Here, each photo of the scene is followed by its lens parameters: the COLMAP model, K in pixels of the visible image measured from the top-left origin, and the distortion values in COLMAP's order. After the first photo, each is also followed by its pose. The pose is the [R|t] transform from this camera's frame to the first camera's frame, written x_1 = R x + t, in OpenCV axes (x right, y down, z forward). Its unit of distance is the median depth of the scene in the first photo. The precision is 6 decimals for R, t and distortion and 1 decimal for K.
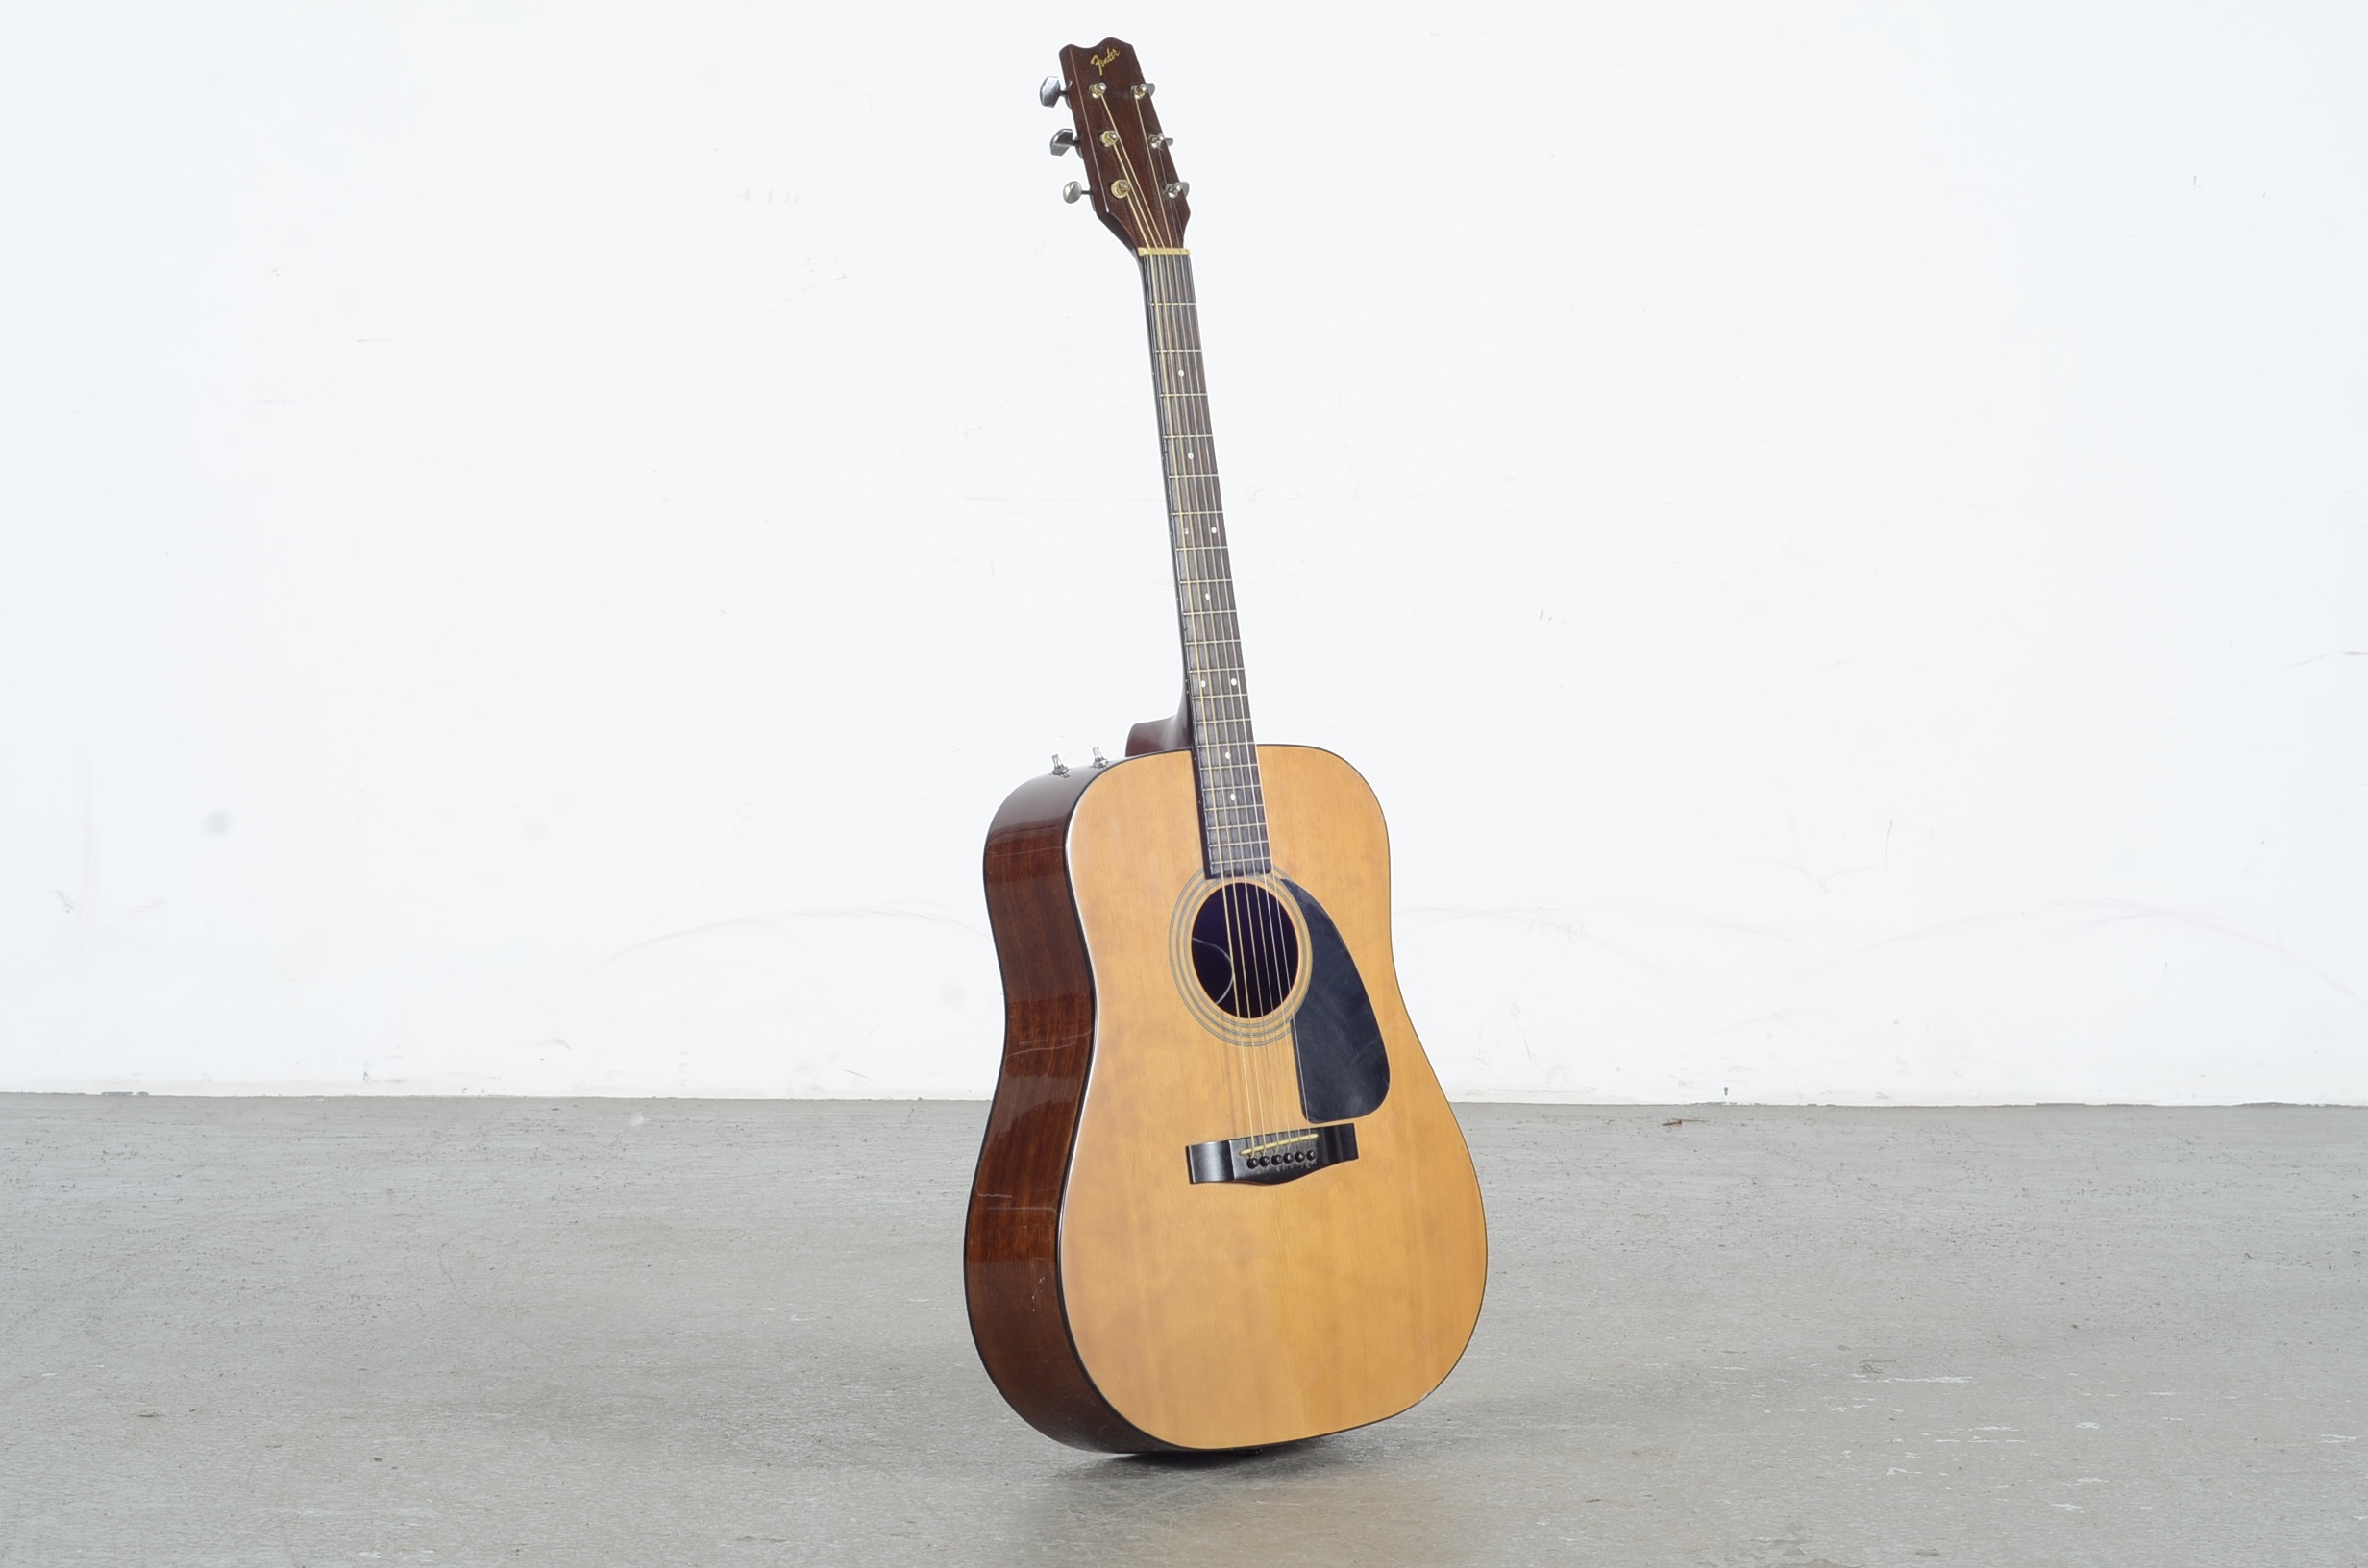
lens RADIAL K [[5365.0, 0, 1184.0], [0, 5365.0, 784.0], [0, 0, 1]] dist [-0.011397, -0.041501]
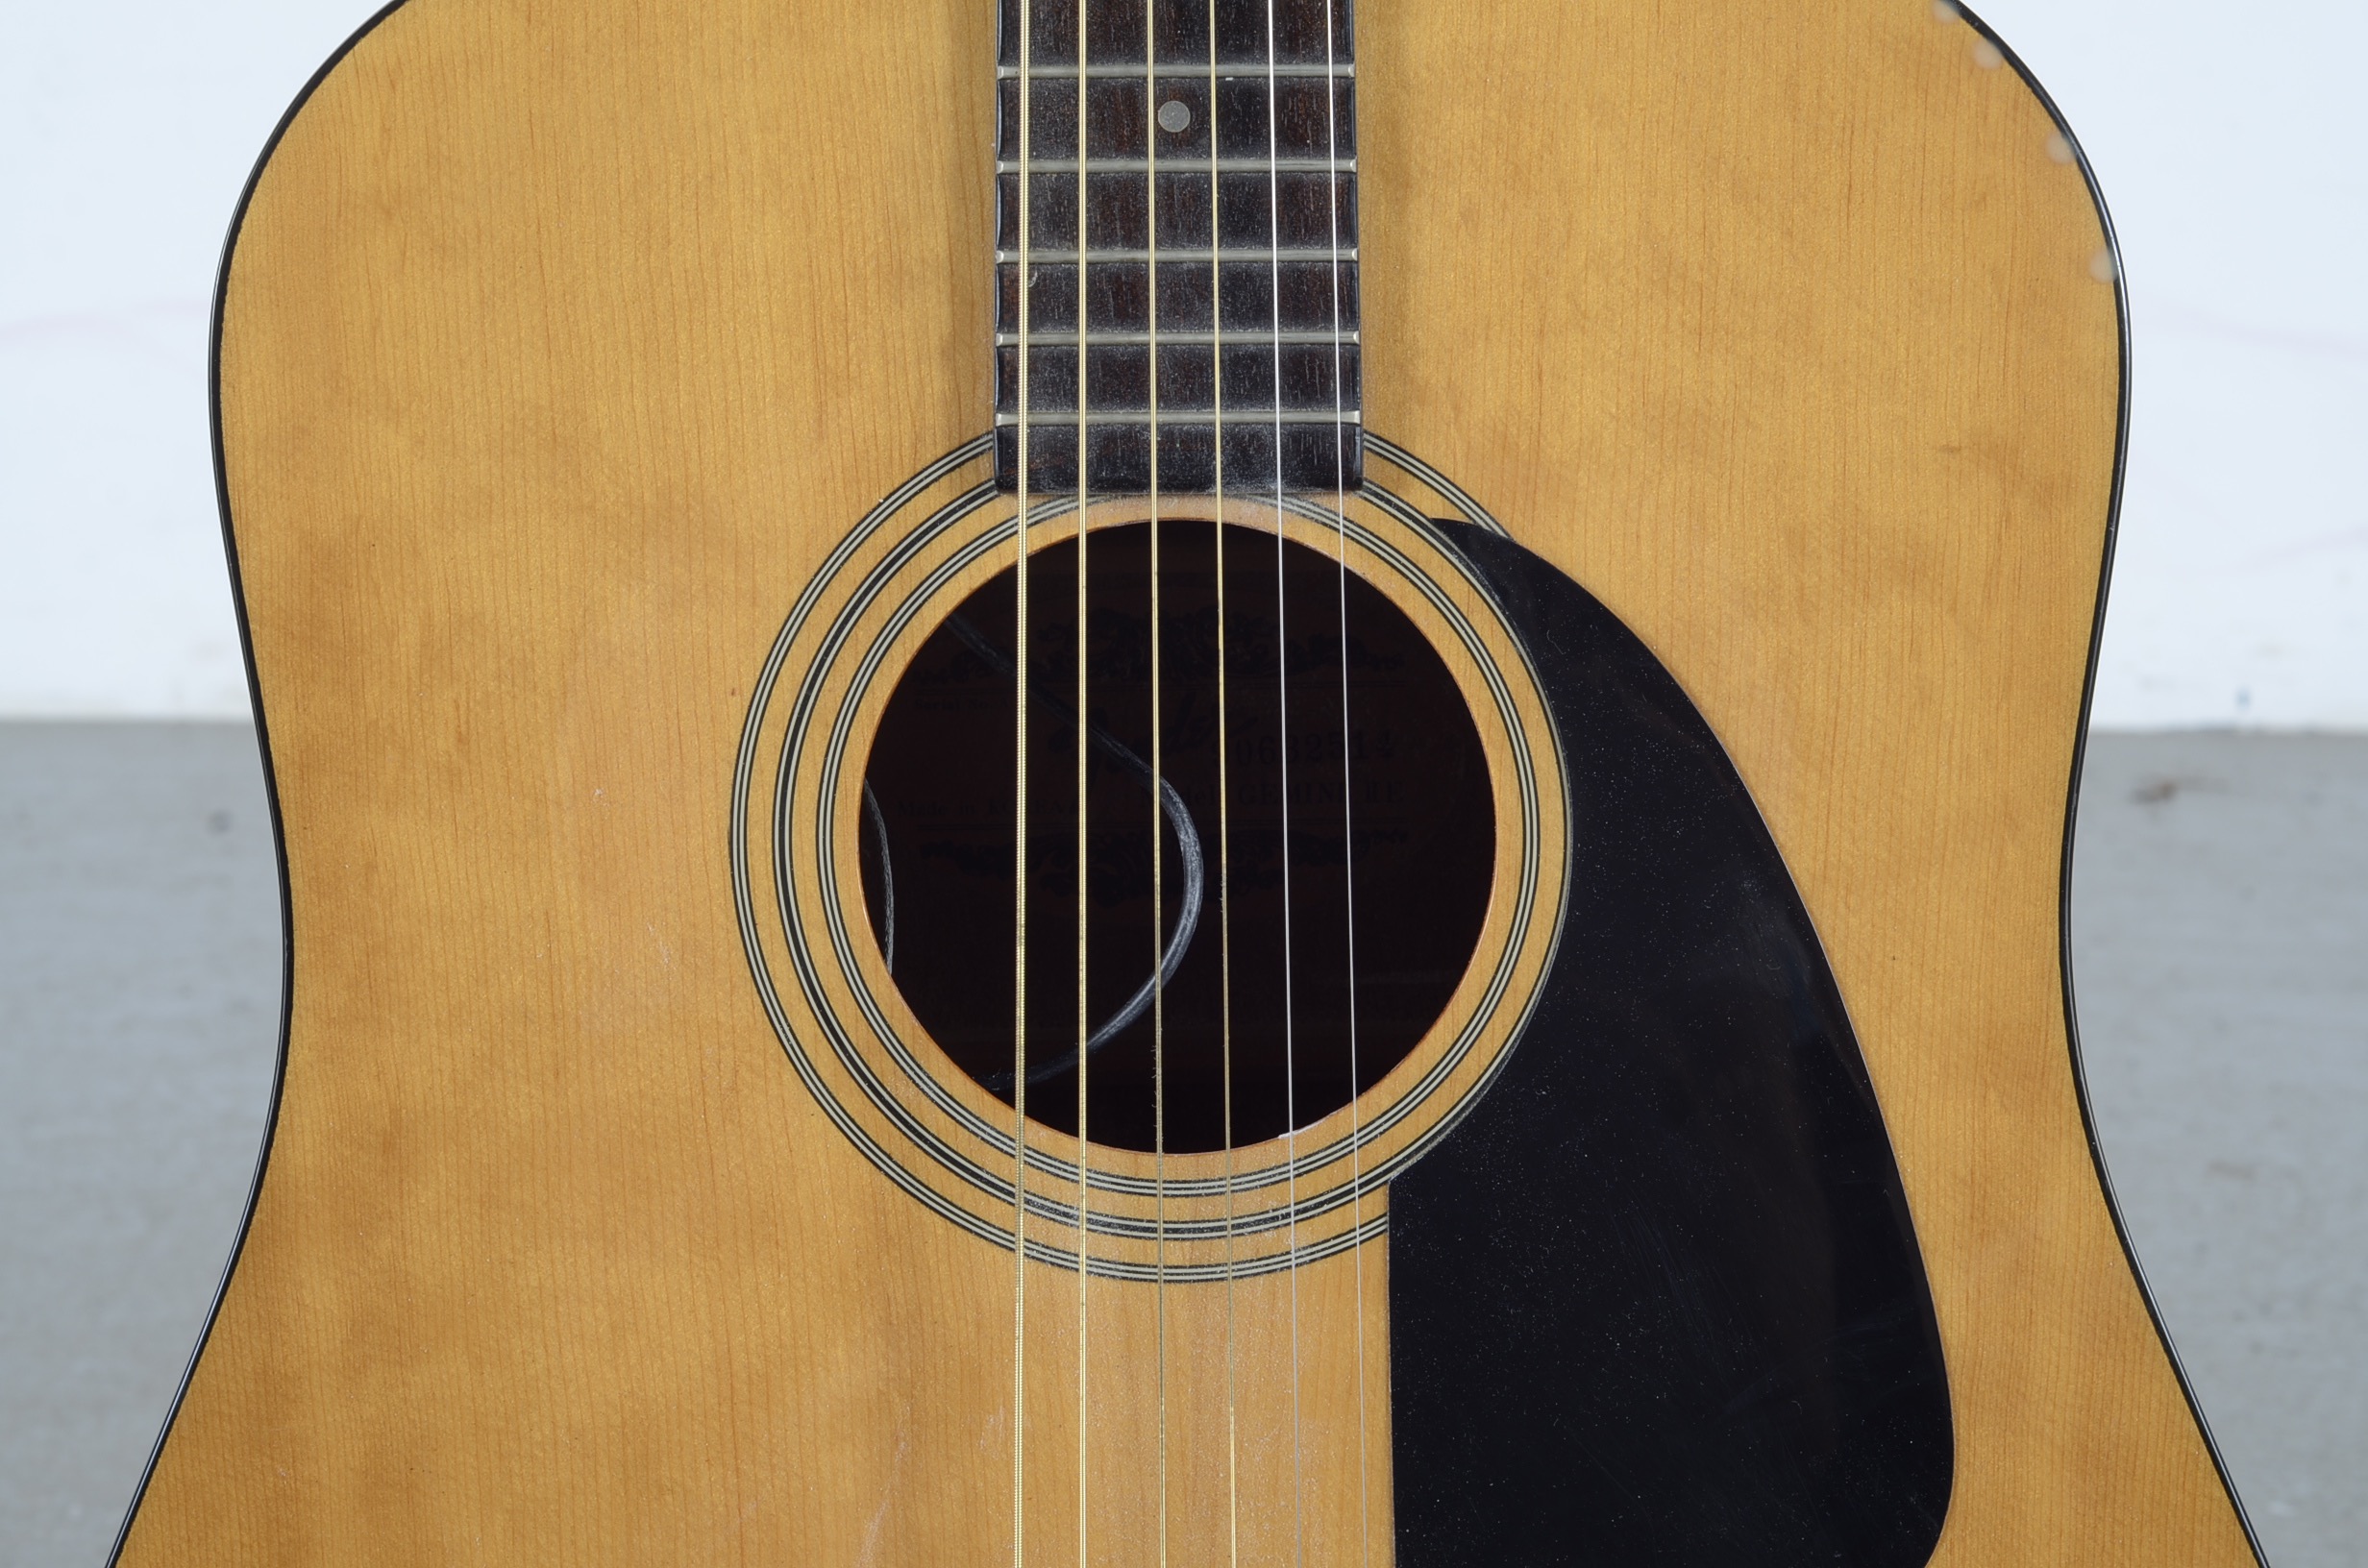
lens RADIAL K [[5365.0, 0, 1184.0], [0, 5365.0, 784.0], [0, 0, 1]] dist [-0.011397, -0.041501]
pose [[0.999923, -0.001236, 0.012369, 0.008808], [-0.000497, 0.990275, 0.139126, 0.002396], [-0.012421, -0.139121, 0.990197, 0.705283]]
